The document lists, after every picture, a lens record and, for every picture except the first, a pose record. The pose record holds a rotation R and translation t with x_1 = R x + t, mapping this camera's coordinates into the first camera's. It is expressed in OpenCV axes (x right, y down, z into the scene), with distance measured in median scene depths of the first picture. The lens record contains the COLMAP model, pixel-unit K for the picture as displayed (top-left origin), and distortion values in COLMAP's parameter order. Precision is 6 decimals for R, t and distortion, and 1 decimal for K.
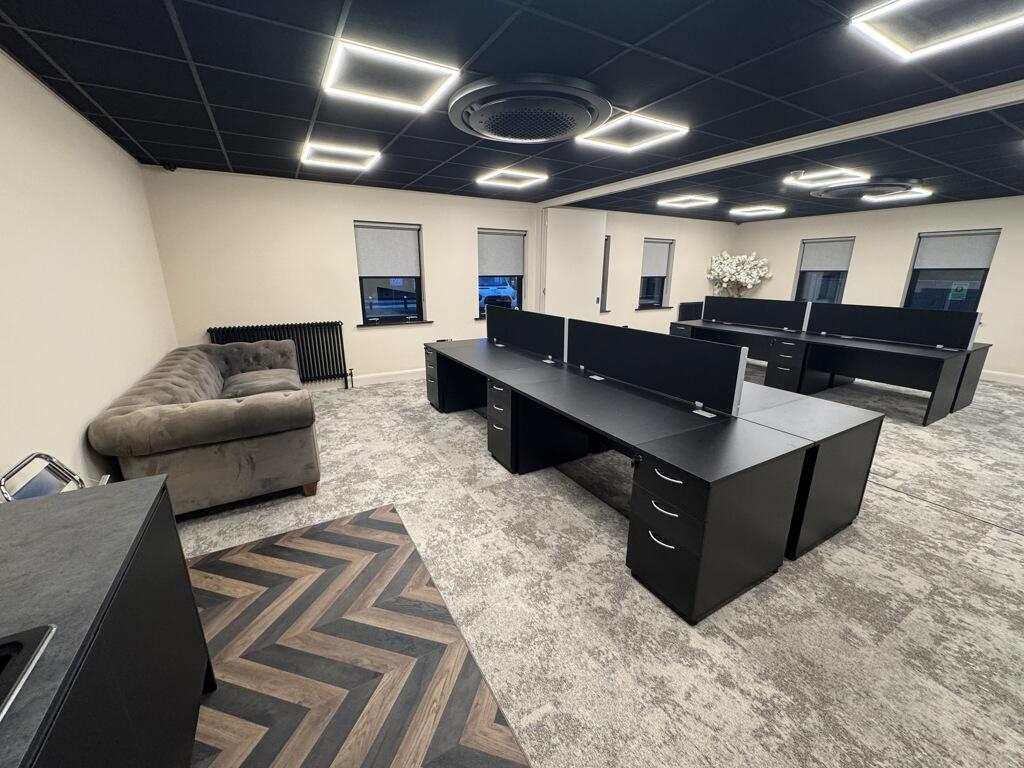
lens RADIAL K [[406.6, 0, 507.4], [0, 406.6, 382.1], [0, 0, 1]] dist [0.005271, 0.001727]
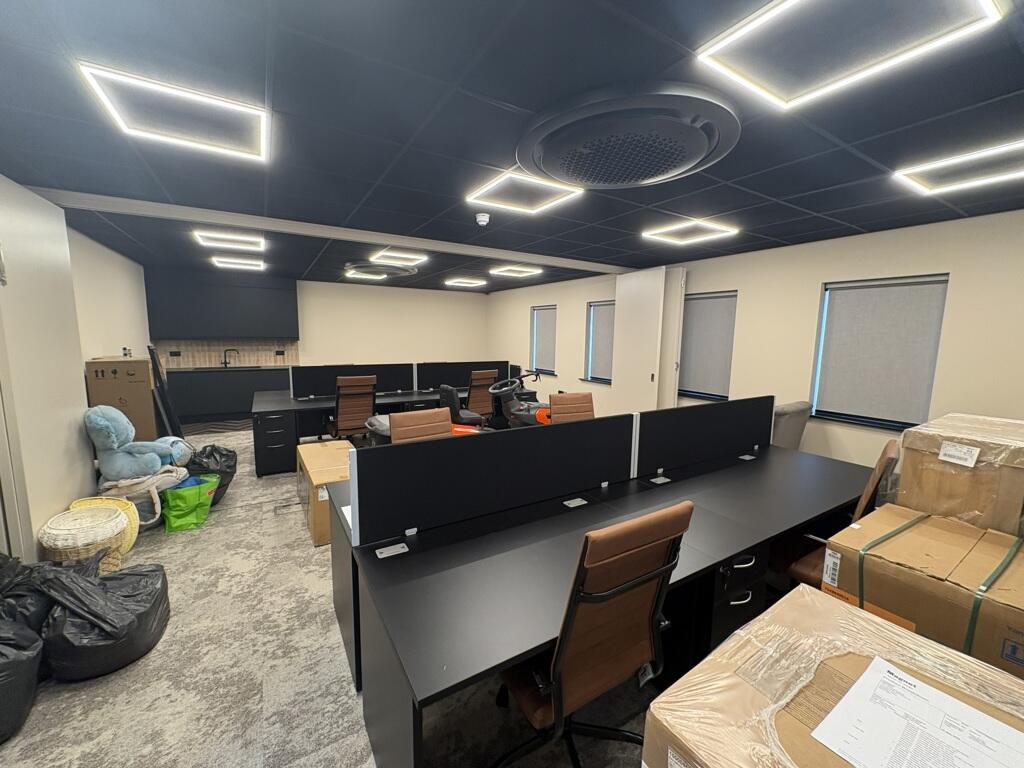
lens RADIAL K [[407.3, 0, 509.6], [0, 407.3, 387.3], [0, 0, 1]] dist [0.003015, 0.001438]
pose [[0.018365, 0.123341, -0.992194, 1.955902], [-0.287348, 0.951147, 0.112919, -0.386775], [0.957650, 0.283031, 0.052910, 1.420058]]
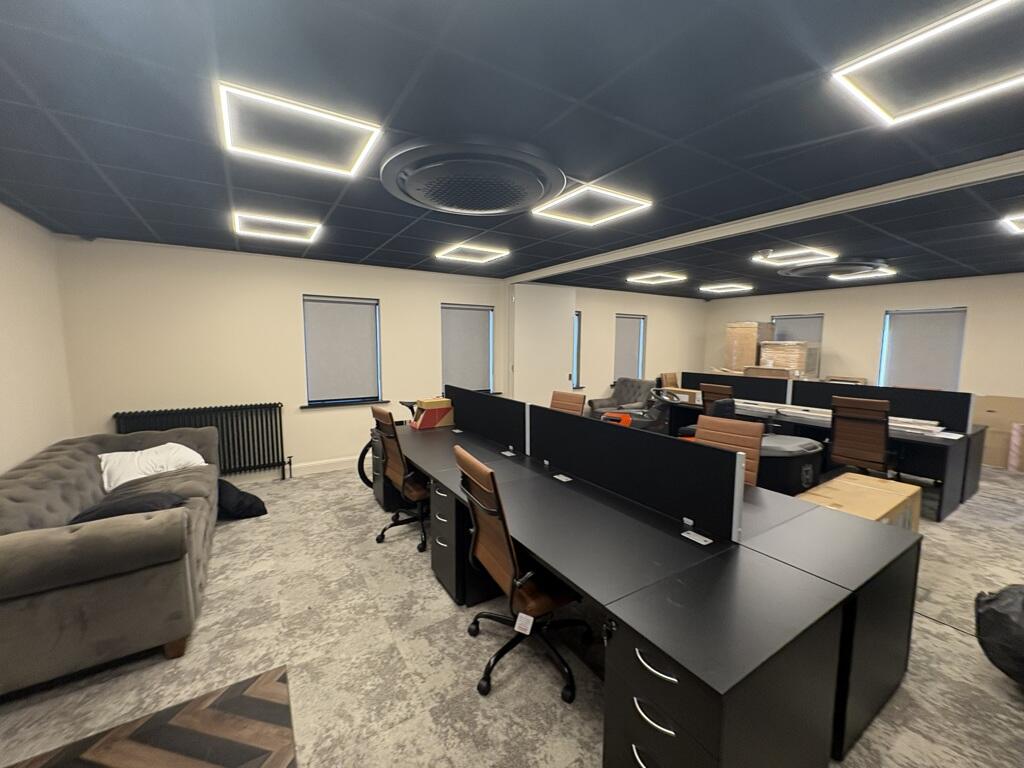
lens RADIAL K [[407.3, 0, 504.3], [0, 407.3, 386.7], [0, 0, 1]] dist [0.003015, 0.001438]
pose [[0.999311, -0.002560, 0.037036, 0.069378], [0.008354, 0.987540, -0.157149, -0.062850], [-0.036172, 0.157350, 0.986880, 0.155876]]
